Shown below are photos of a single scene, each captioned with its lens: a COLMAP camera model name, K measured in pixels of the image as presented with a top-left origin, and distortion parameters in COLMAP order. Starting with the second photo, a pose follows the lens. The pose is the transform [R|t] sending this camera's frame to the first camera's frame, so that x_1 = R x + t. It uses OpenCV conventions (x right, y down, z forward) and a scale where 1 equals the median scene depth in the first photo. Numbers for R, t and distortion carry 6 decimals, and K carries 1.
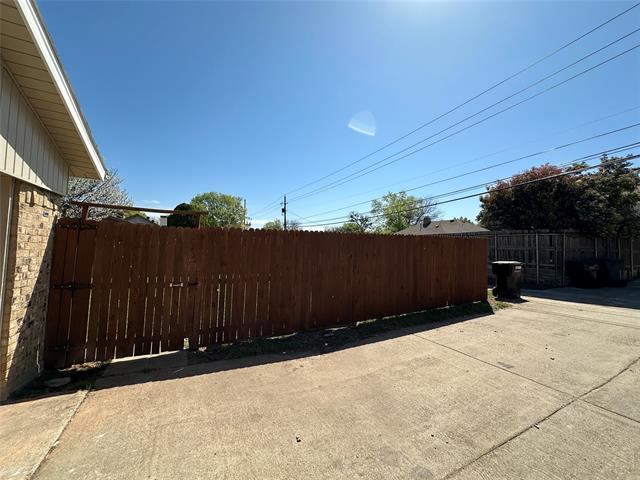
lens RADIAL K [[258.9, 0, 317.0], [0, 258.9, 238.6], [0, 0, 1]] dist [-0.002861, 0.000901]
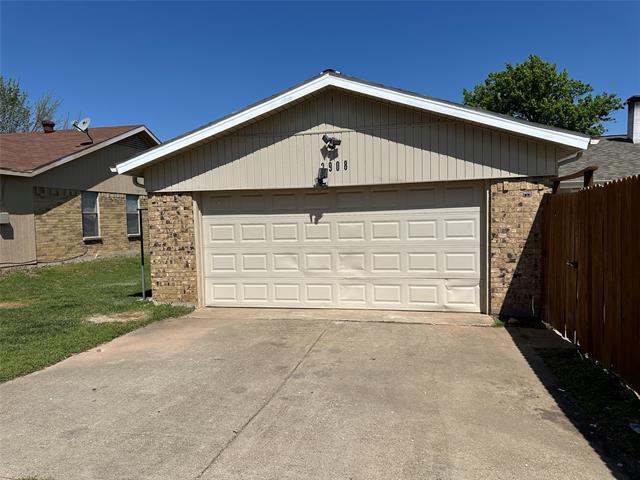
lens RADIAL K [[448.1, 0, 319.8], [0, 448.1, 236.4], [0, 0, 1]] dist [0.080669, -0.101792]
pose [[-0.640966, 0.017648, -0.767367, 1.601847], [0.039304, 0.999179, -0.009851, 0.111370], [0.766563, -0.036475, -0.641133, 1.943988]]
